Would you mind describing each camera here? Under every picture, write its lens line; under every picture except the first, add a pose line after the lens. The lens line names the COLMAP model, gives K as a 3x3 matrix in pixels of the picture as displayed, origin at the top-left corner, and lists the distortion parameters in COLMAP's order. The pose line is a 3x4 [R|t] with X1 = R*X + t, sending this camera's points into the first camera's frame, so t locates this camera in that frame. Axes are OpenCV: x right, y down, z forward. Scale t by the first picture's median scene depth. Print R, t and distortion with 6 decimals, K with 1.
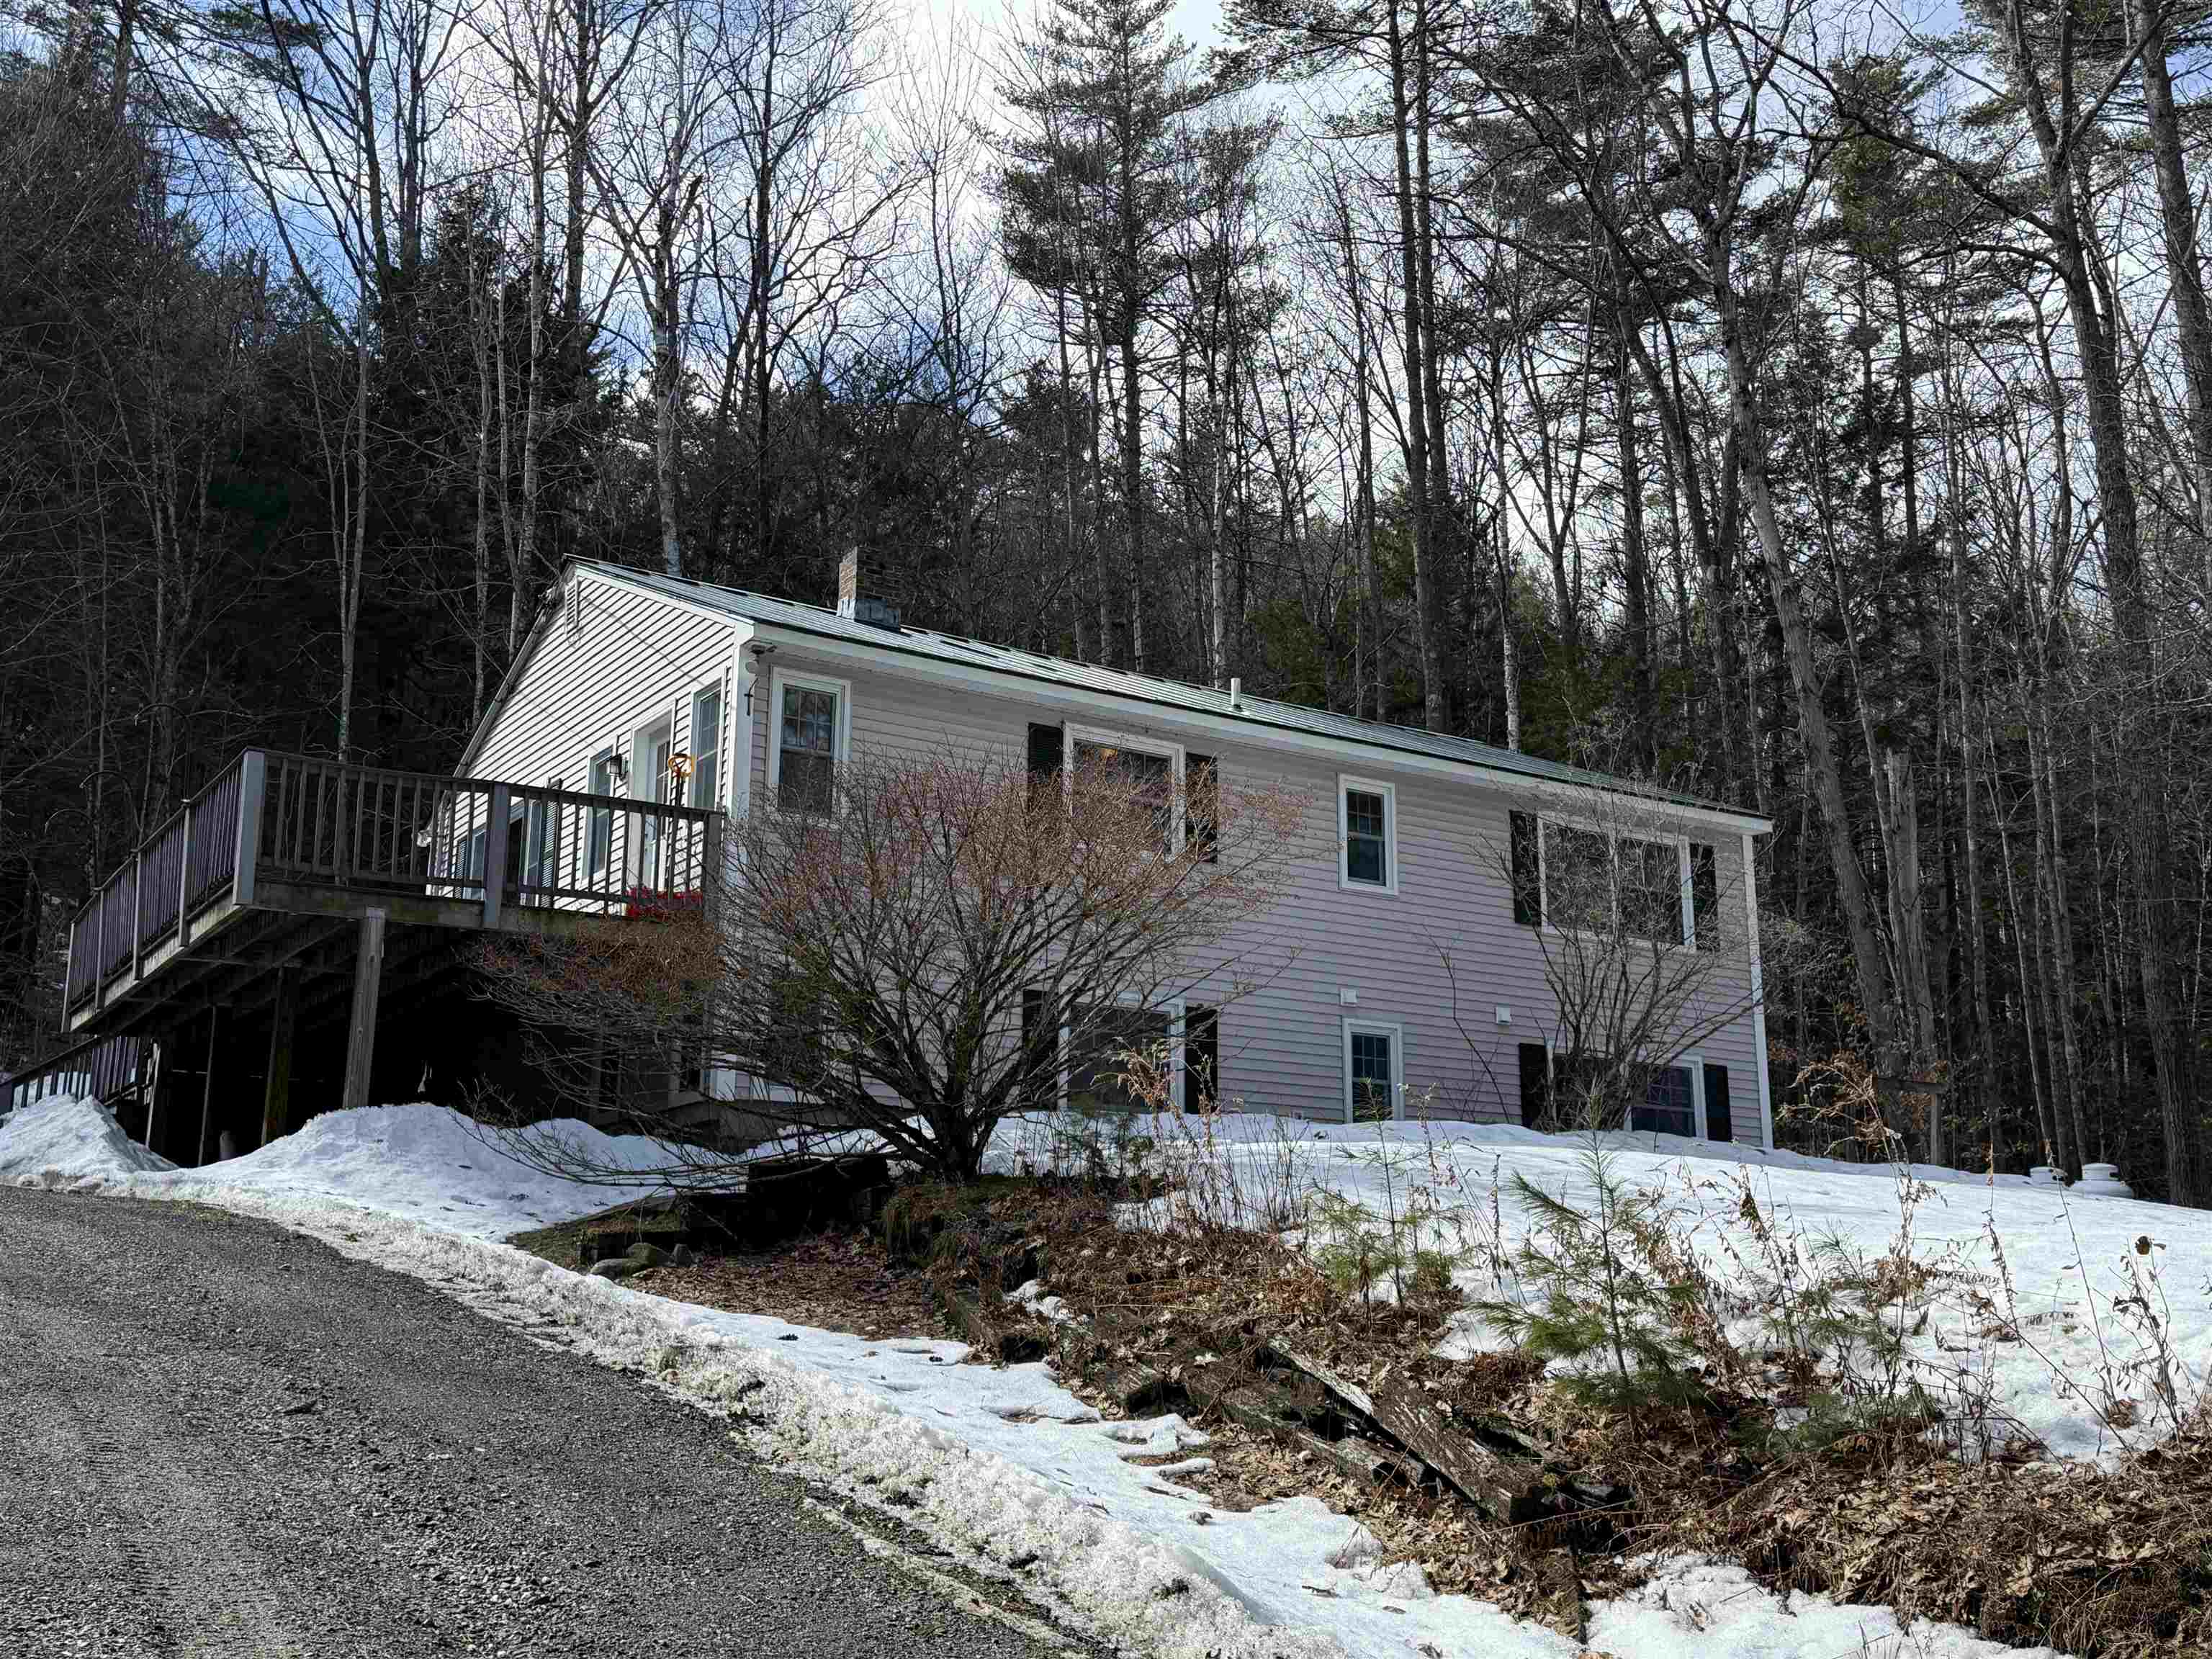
lens RADIAL K [[2232.9, 0, 1106.0], [0, 2232.9, 829.5], [0, 0, 1]] dist [0.003998, 0.003453]
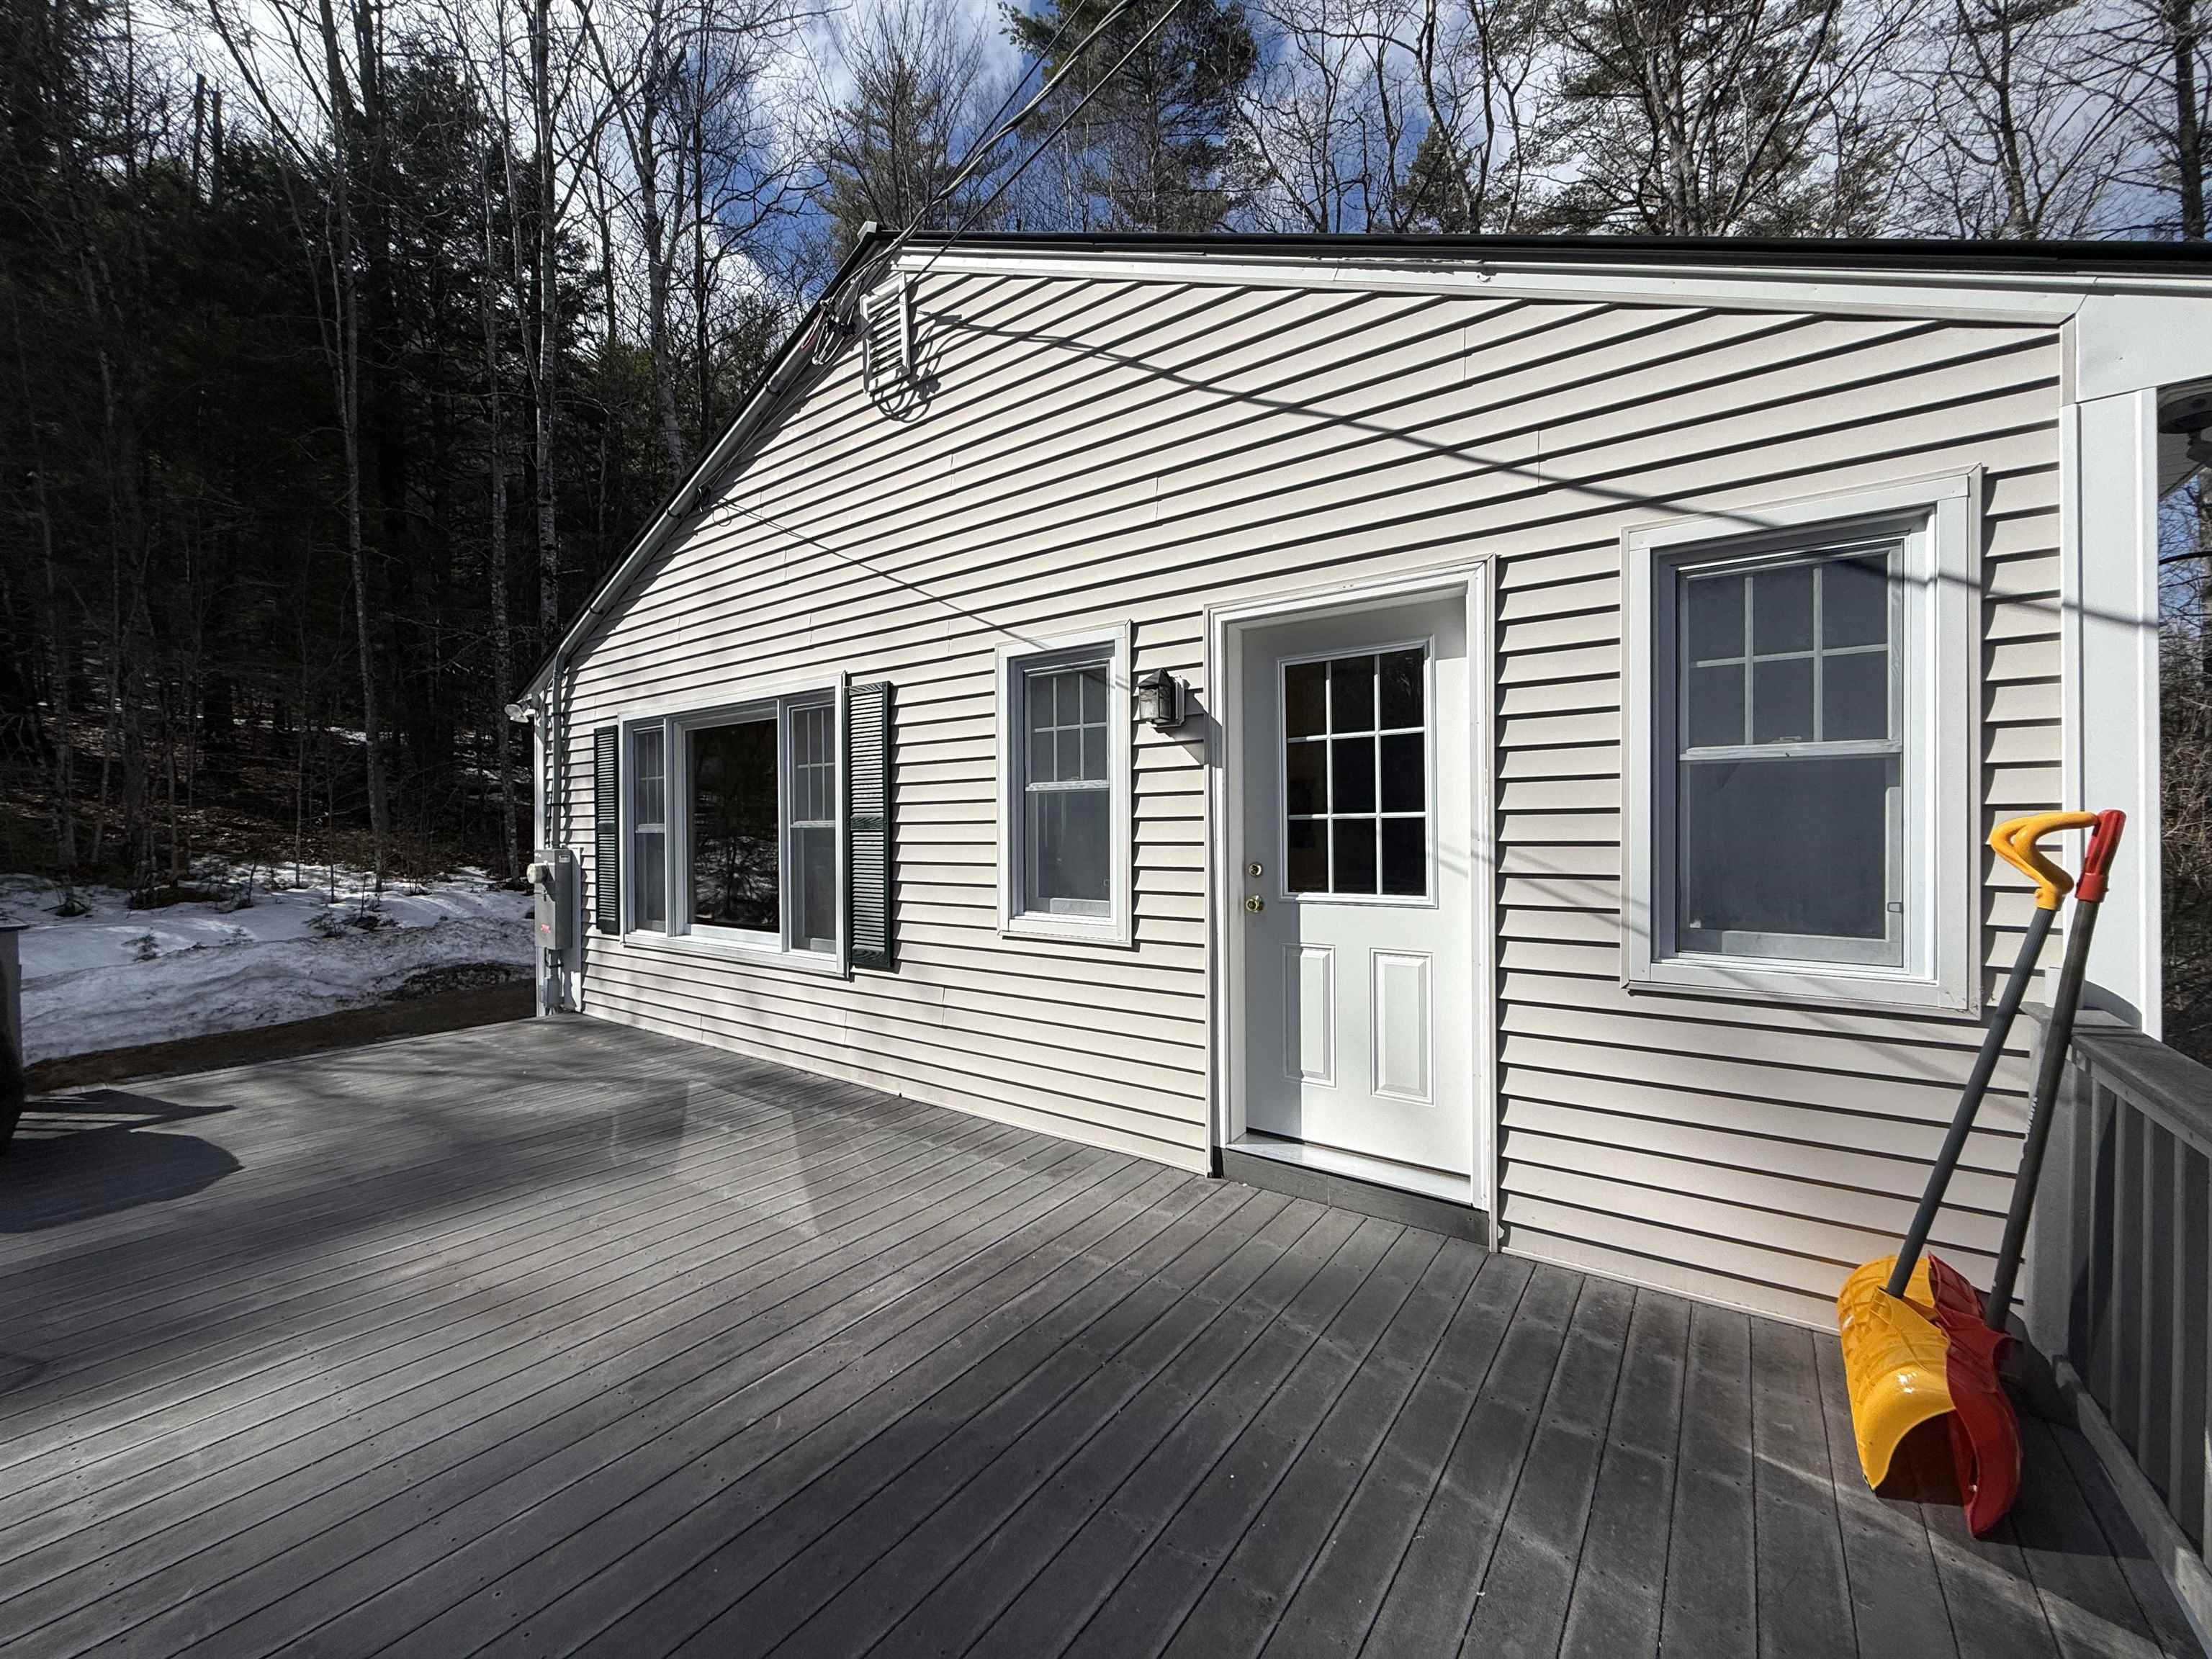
lens RADIAL K [[881.0, 0, 1106.0], [0, 881.0, 829.5], [0, 0, 1]] dist [0.000000, 0.000091]
pose [[0.935801, -0.011920, 0.352327, -0.176792], [-0.076262, 0.968917, 0.235337, -0.029011], [-0.344180, -0.247098, 0.905805, 0.520144]]
